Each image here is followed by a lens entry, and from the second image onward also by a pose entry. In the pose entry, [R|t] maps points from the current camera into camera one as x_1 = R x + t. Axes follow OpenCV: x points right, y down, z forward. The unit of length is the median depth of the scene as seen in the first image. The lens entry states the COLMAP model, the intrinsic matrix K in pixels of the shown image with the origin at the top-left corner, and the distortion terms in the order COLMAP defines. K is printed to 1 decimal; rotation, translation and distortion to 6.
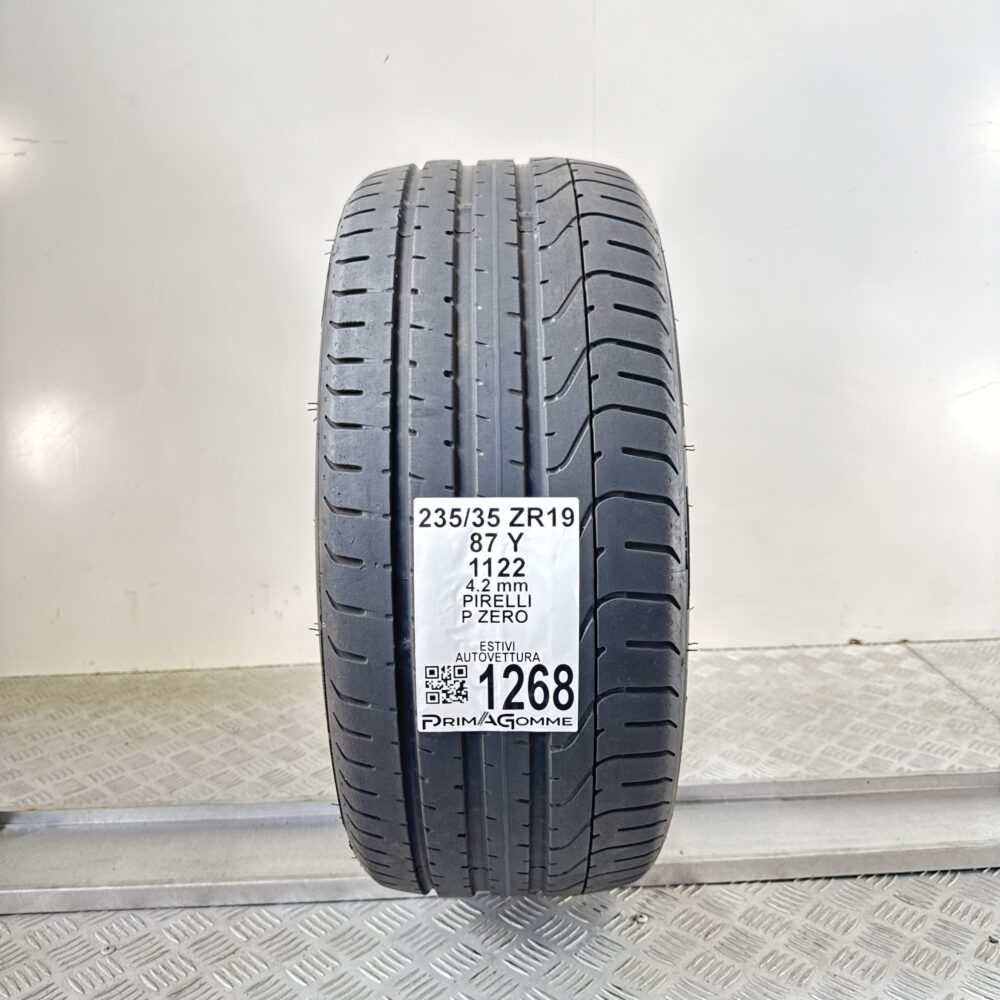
lens RADIAL K [[1033.6, 0, 500.0], [0, 1033.6, 500.0], [0, 0, 1]] dist [0.022378, -0.018887]
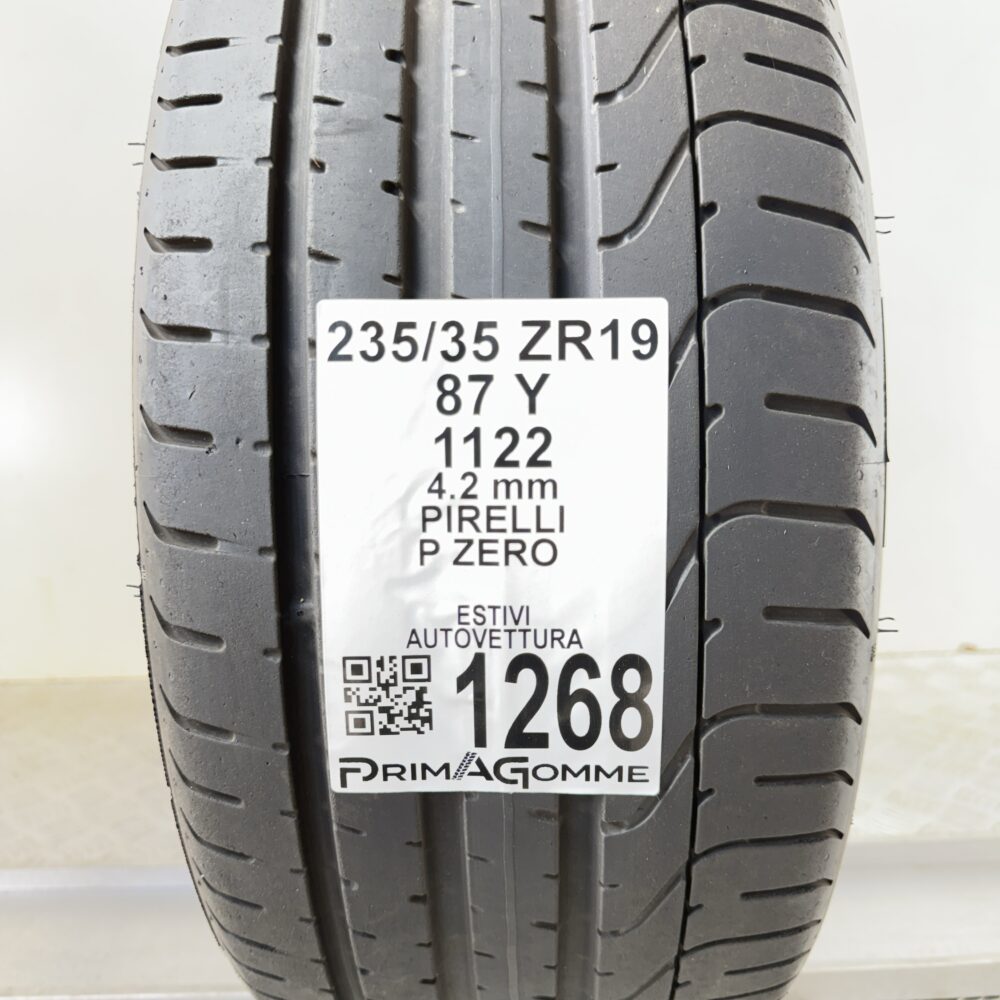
lens RADIAL K [[1033.6, 0, 500.0], [0, 1033.6, 500.0], [0, 0, 1]] dist [0.022378, -0.018887]
pose [[0.999845, 0.003268, -0.017308, 0.008526], [-0.003451, 0.999938, -0.010575, 0.092772], [0.017273, 0.010633, 0.999794, 0.521077]]
